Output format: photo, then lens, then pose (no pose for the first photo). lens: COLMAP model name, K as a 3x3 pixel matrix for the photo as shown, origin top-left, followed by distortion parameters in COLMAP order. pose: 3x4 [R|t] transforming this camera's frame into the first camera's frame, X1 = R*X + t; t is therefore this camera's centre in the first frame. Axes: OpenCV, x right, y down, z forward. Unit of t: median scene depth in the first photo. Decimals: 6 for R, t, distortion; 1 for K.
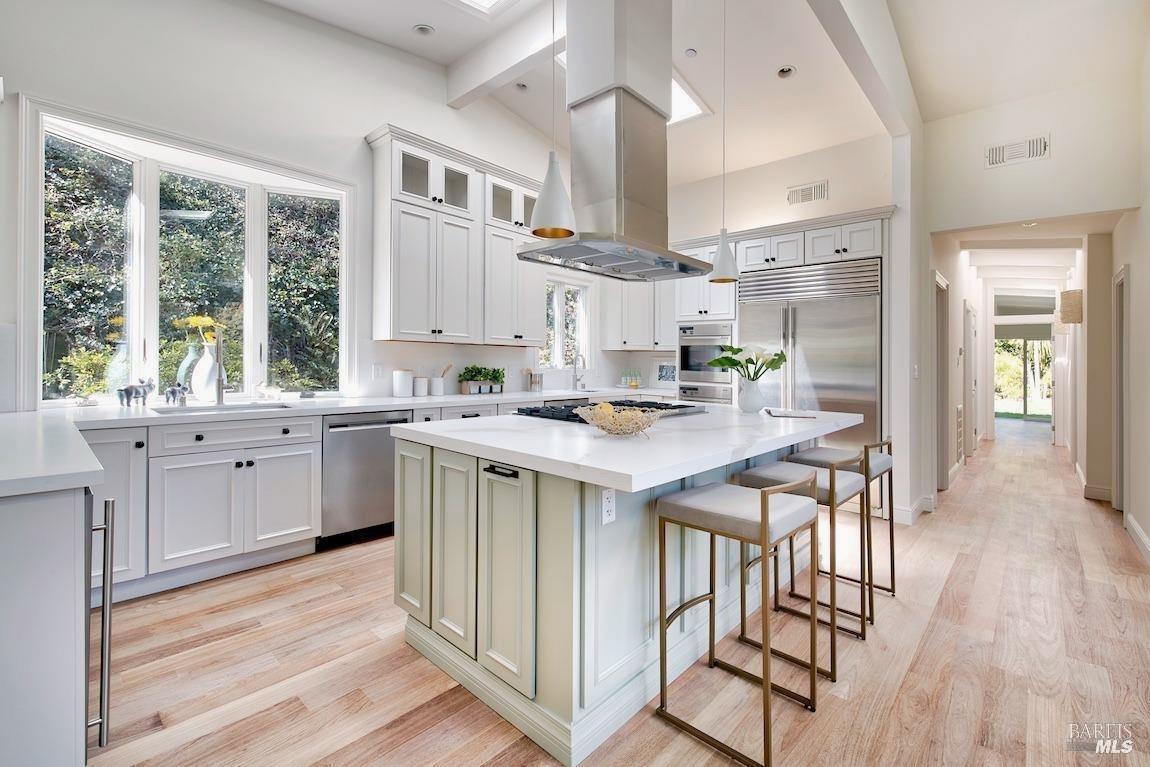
lens RADIAL K [[506.1, 0, 579.9], [0, 506.1, 363.7], [0, 0, 1]] dist [-0.002643, -0.000501]
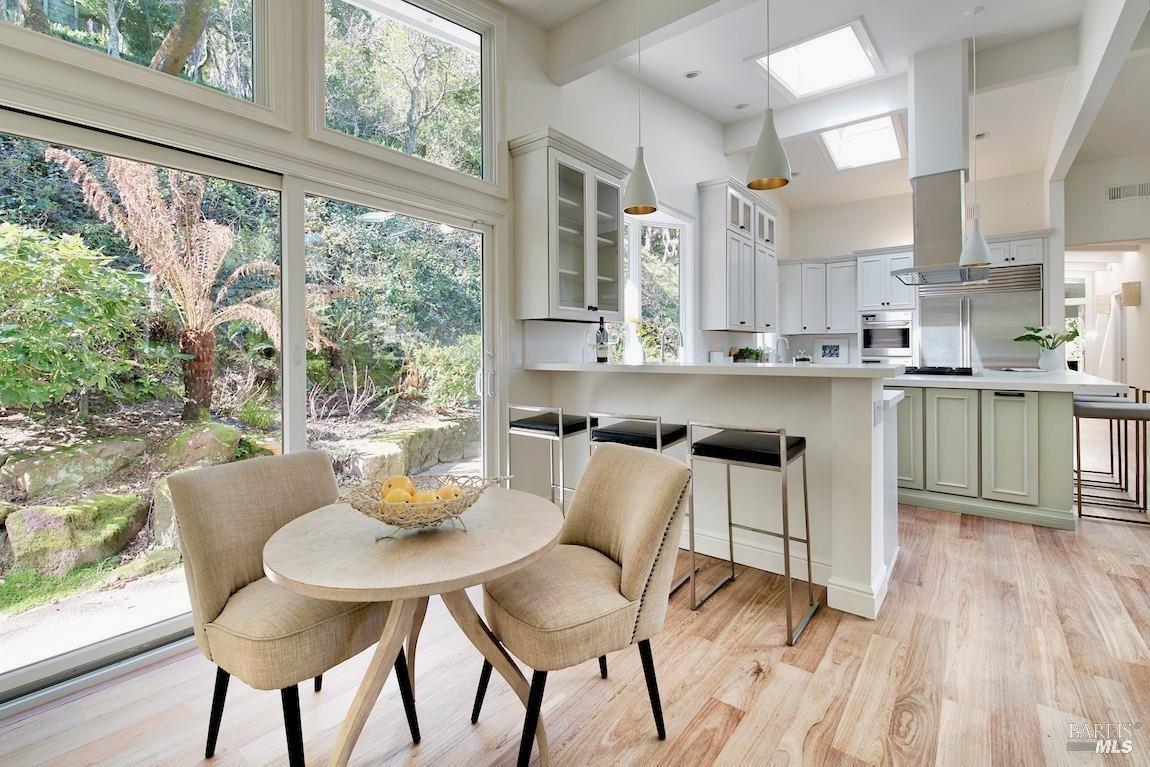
lens RADIAL K [[504.5, 0, 576.3], [0, 504.5, 354.8], [0, 0, 1]] dist [-0.000003, -0.000111]
pose [[0.997808, -0.024503, 0.061472, -0.731322], [0.023945, 0.999665, 0.009806, 0.000812], [-0.061691, -0.008312, 0.998061, -0.313713]]
